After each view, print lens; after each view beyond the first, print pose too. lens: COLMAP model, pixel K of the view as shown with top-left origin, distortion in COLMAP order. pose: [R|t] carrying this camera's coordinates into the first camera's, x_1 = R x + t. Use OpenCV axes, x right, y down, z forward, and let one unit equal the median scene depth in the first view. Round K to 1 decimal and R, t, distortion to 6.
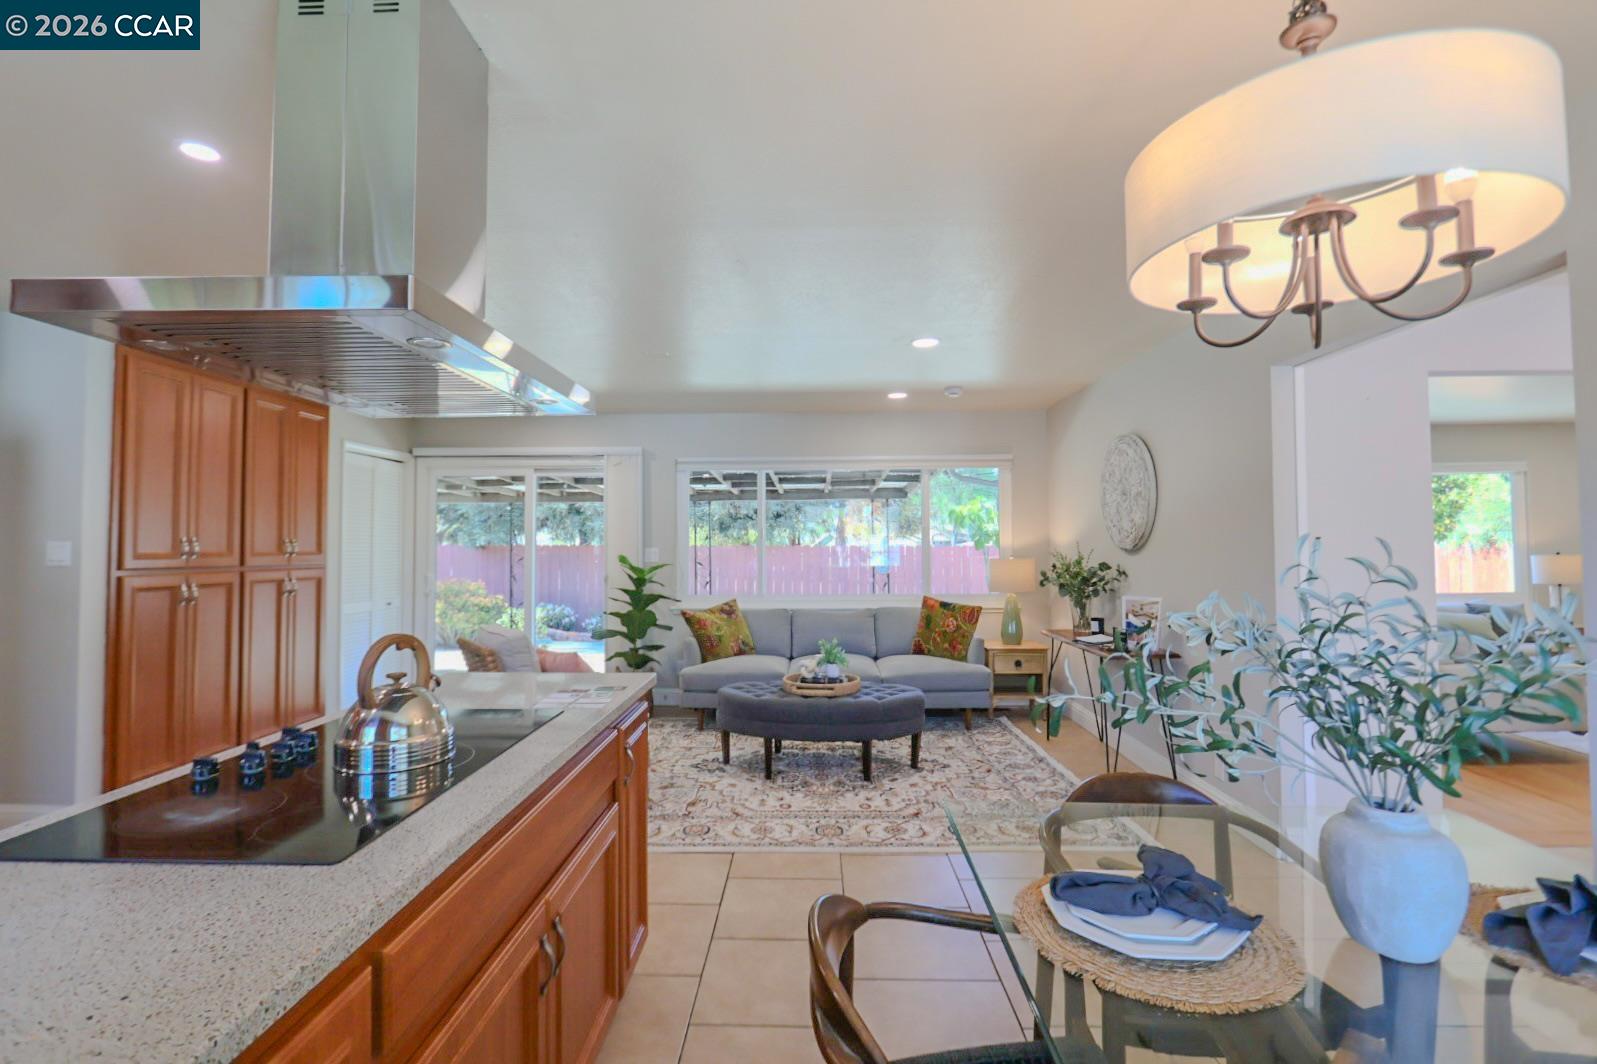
lens RADIAL K [[730.2, 0, 791.3], [0, 730.2, 518.0], [0, 0, 1]] dist [-0.022587, 0.003871]
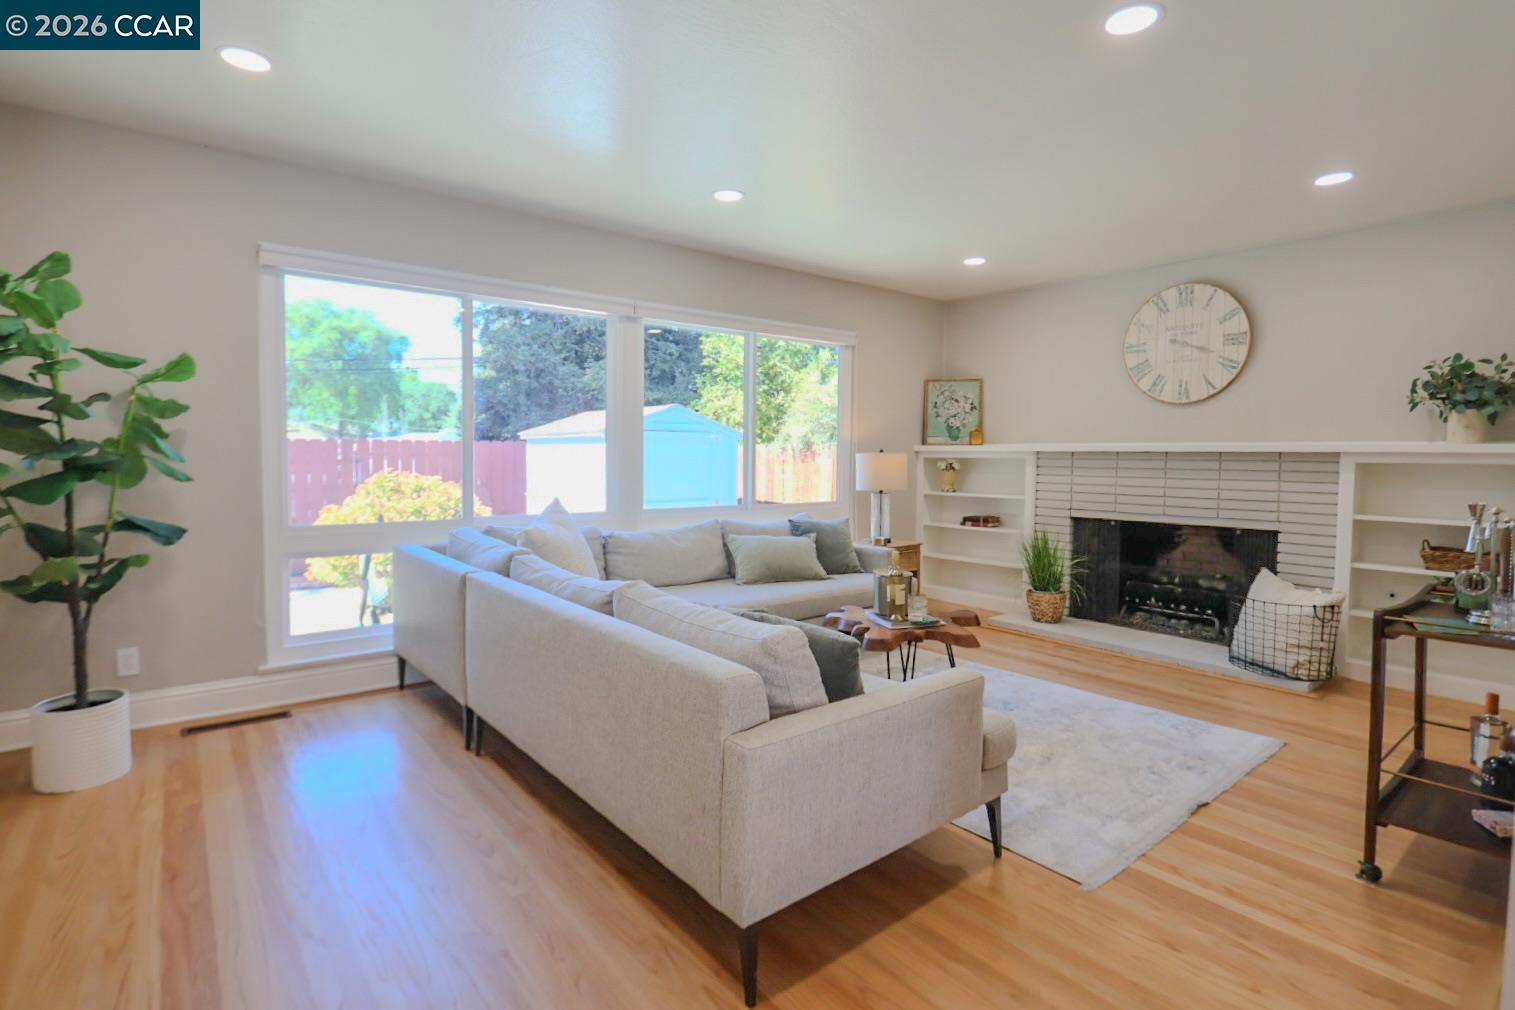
lens RADIAL K [[692.7, 0, 750.7], [0, 692.7, 491.7], [0, 0, 1]] dist [-0.022587, 0.003871]
pose [[0.761188, -0.020288, 0.648214, 0.330837], [-0.038297, 0.996360, 0.076157, 0.028722], [-0.647399, -0.082794, 0.757641, 0.359435]]
